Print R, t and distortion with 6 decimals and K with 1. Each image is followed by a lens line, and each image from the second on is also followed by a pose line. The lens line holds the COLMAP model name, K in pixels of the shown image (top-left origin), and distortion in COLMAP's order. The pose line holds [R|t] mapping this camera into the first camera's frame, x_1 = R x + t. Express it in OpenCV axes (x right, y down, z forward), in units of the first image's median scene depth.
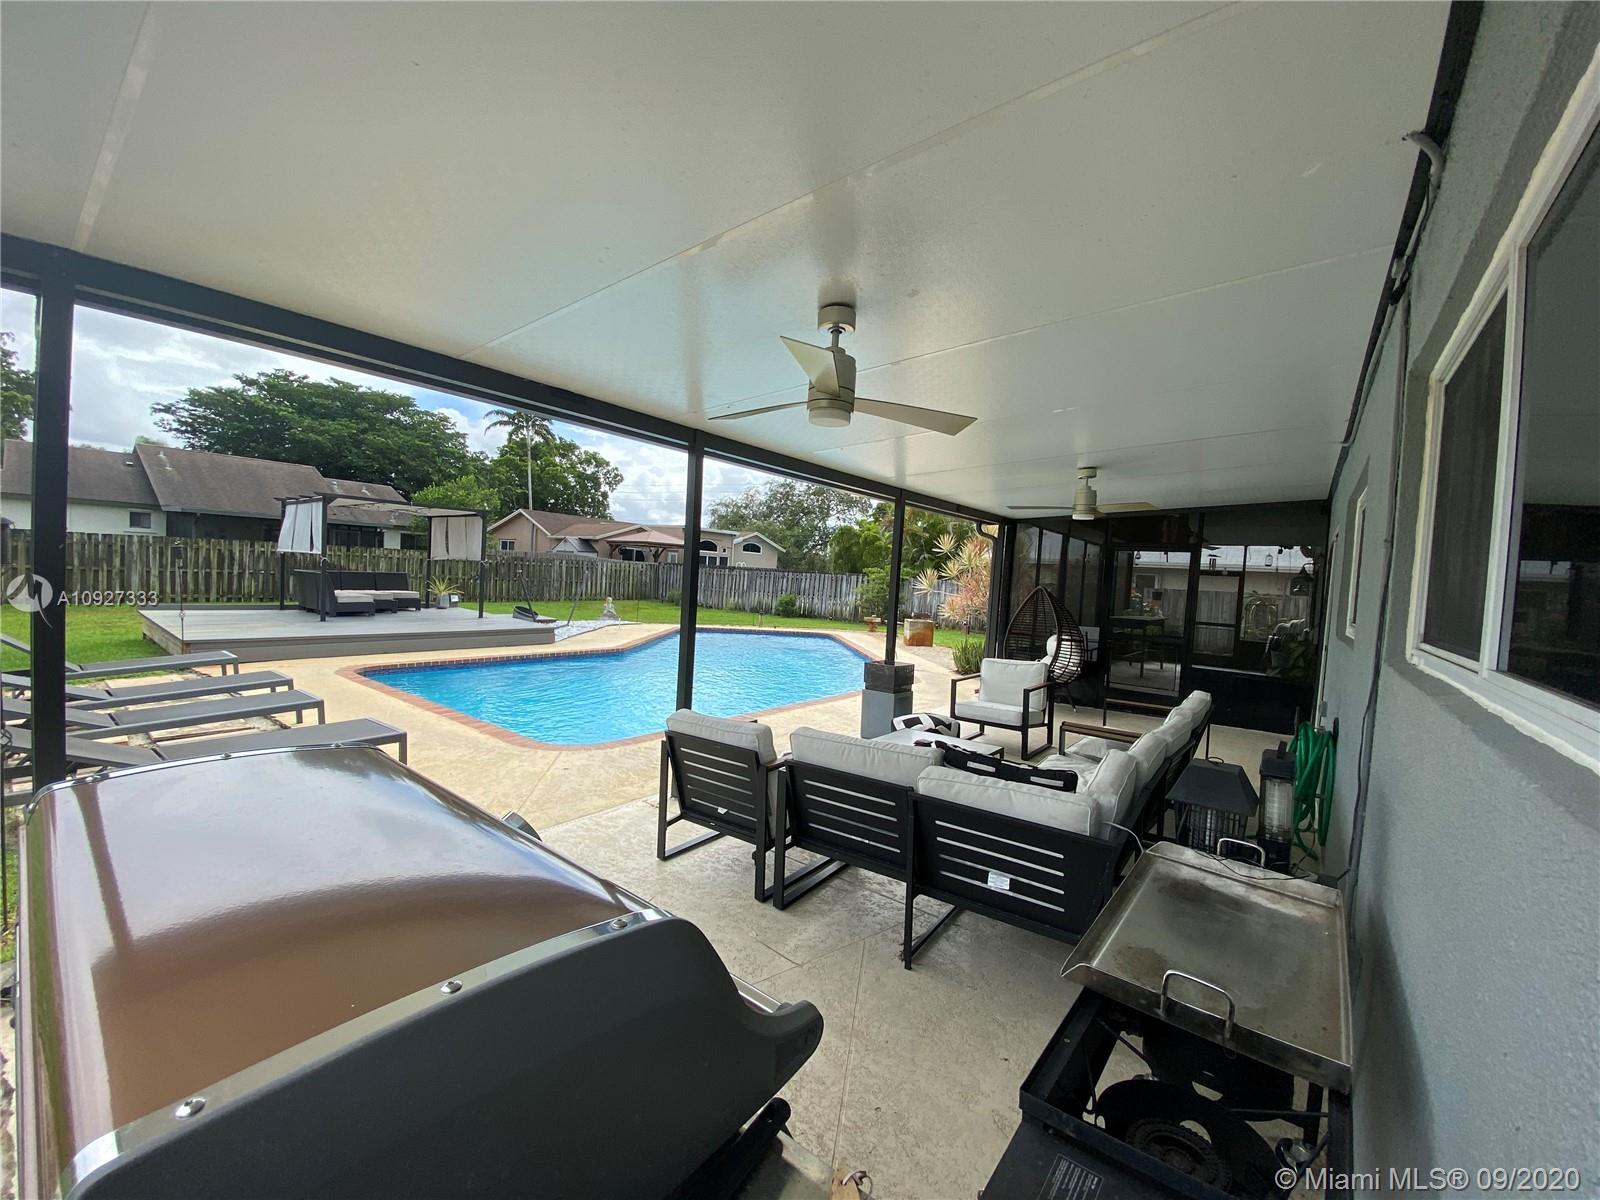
lens RADIAL K [[643.6, 0, 804.4], [0, 643.6, 601.1], [0, 0, 1]] dist [0.013472, -0.017801]
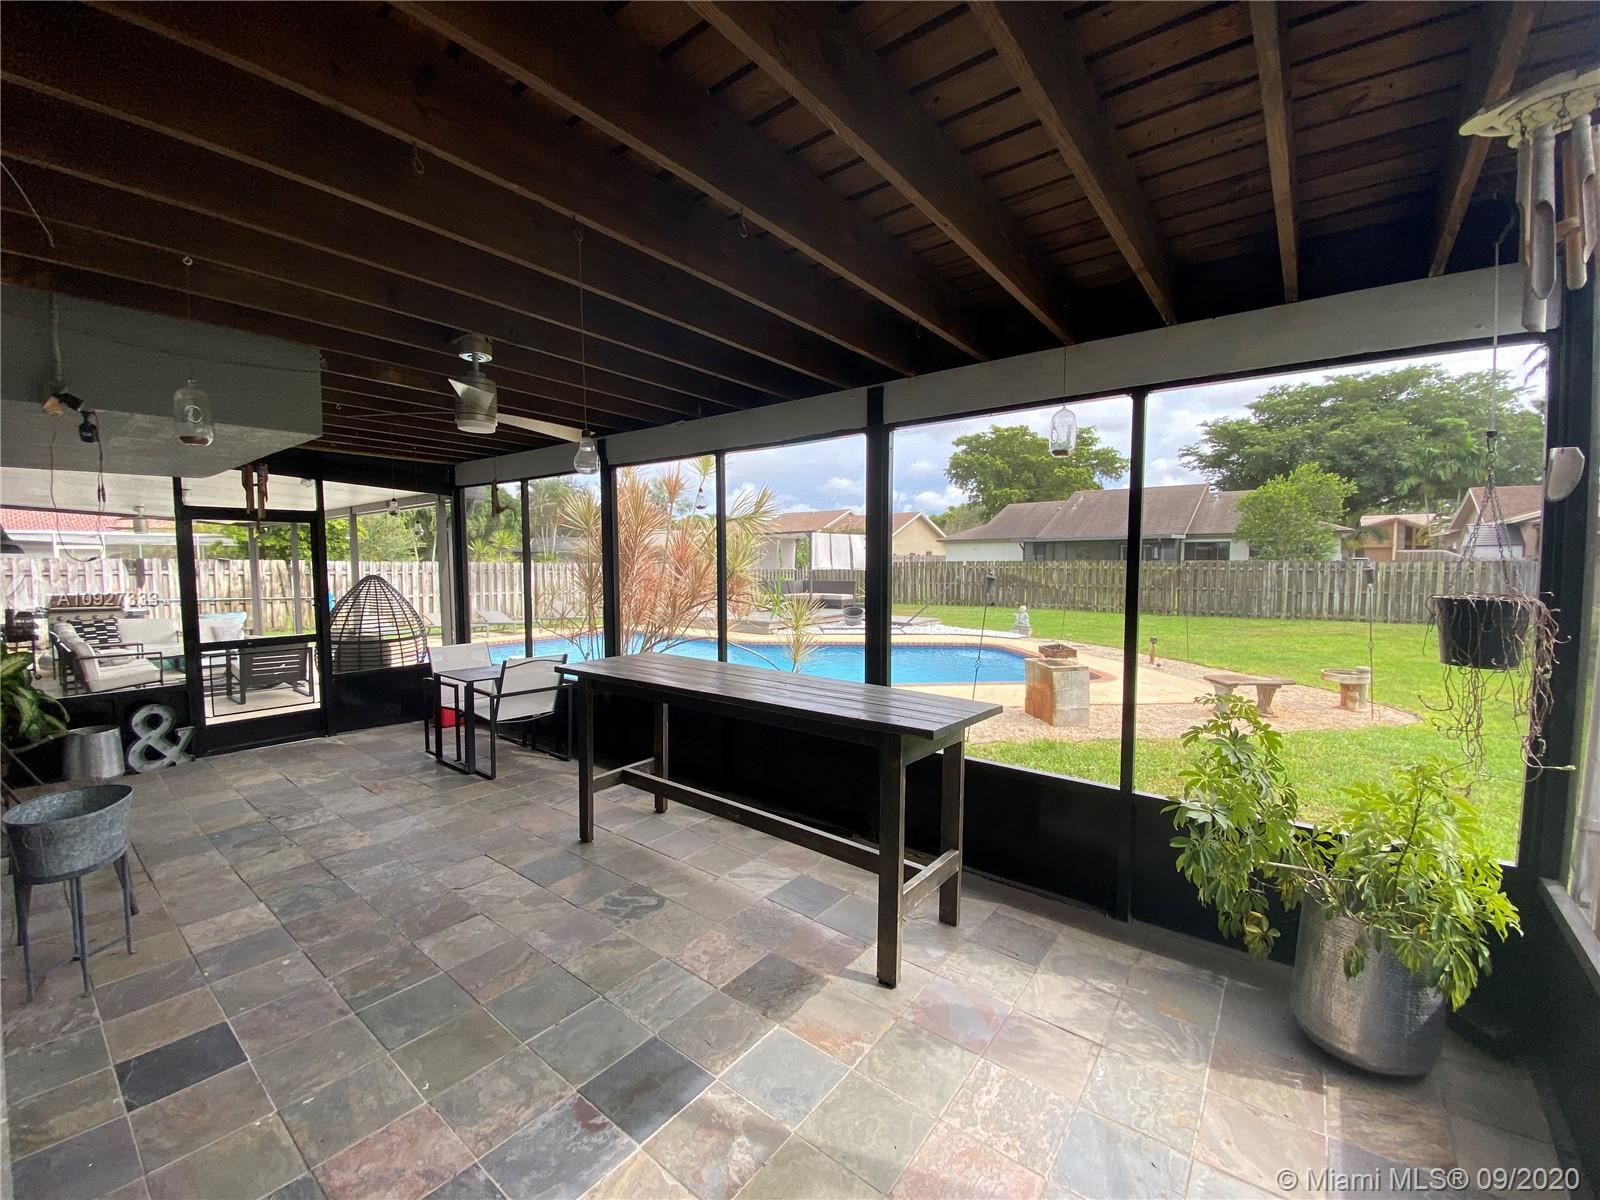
lens RADIAL K [[643.6, 0, 804.4], [0, 643.6, 601.1], [0, 0, 1]] dist [0.013472, -0.017801]
pose [[-0.014993, 0.007677, -0.999858, 0.292513], [-0.036172, 0.999312, 0.008215, -0.004280], [0.999233, 0.036290, -0.014705, 0.383011]]
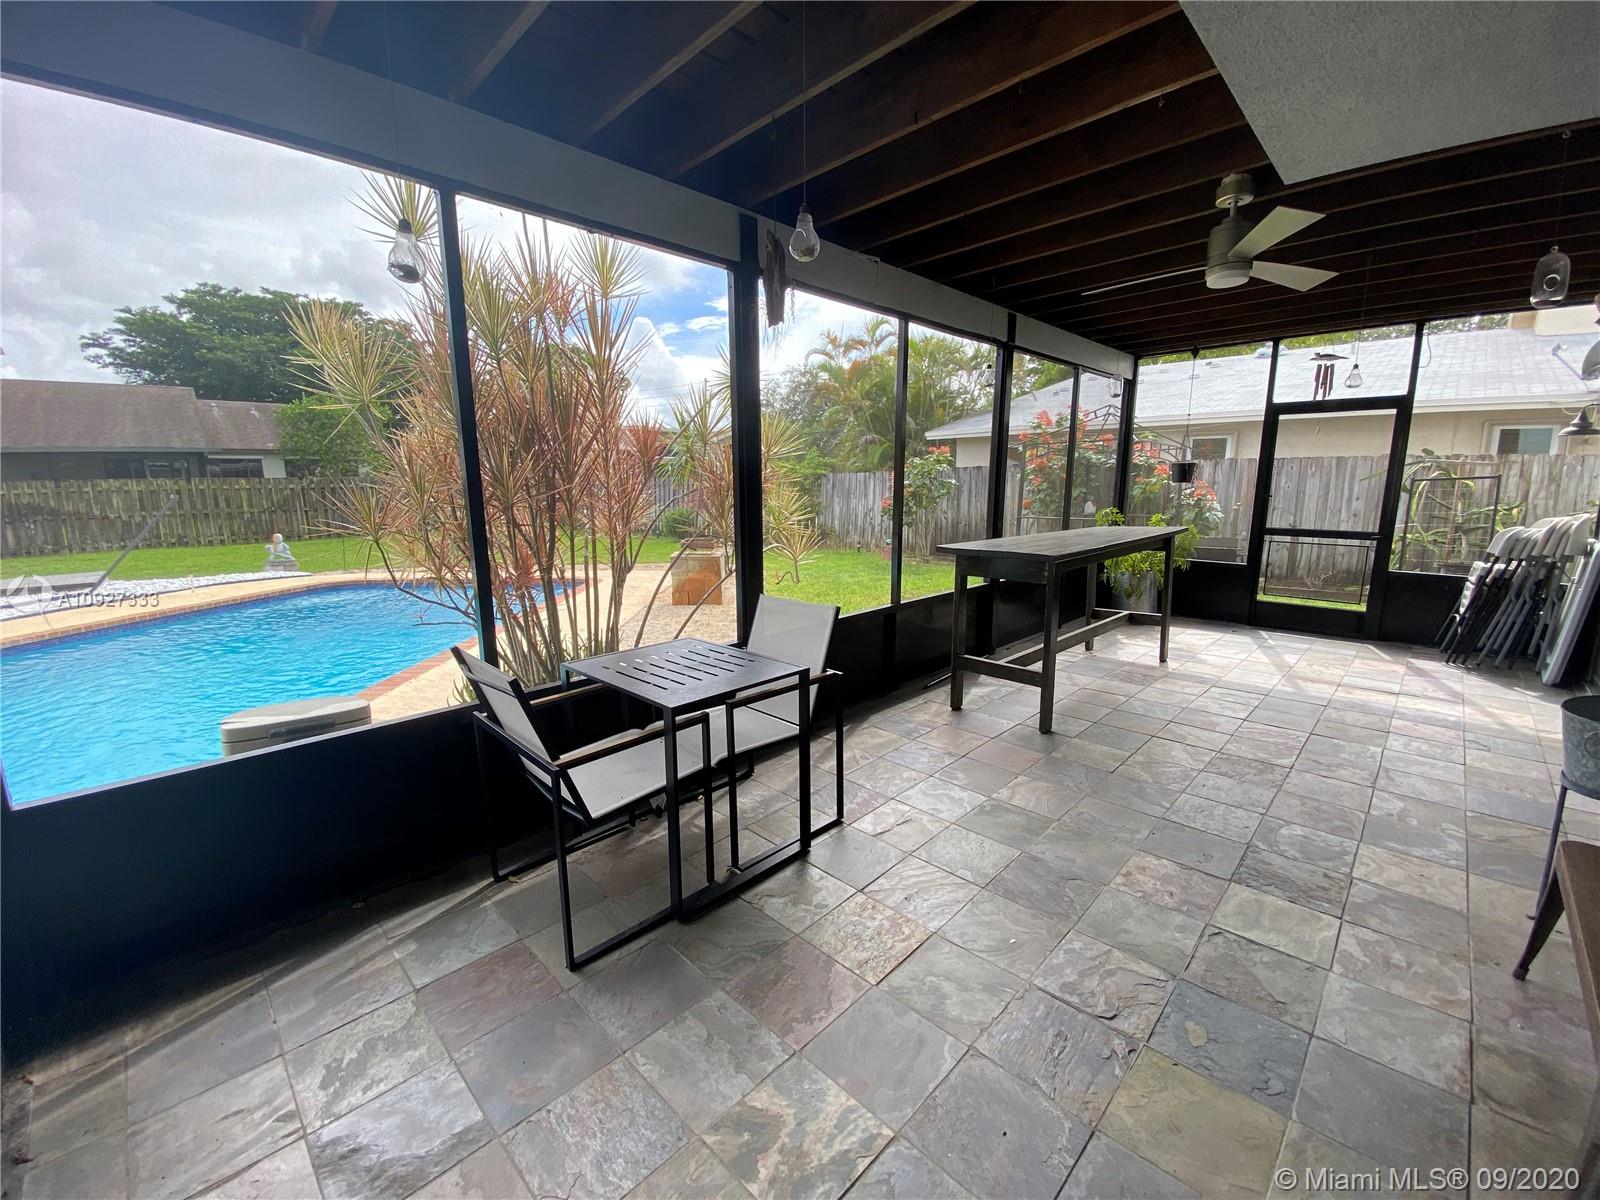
lens RADIAL K [[643.6, 0, 804.4], [0, 643.6, 601.1], [0, 0, 1]] dist [0.013472, -0.017801]
pose [[0.988520, -0.036383, -0.146645, 0.165316], [0.056955, 0.988706, 0.138625, 0.000699], [0.139945, -0.145386, 0.979428, 0.245718]]
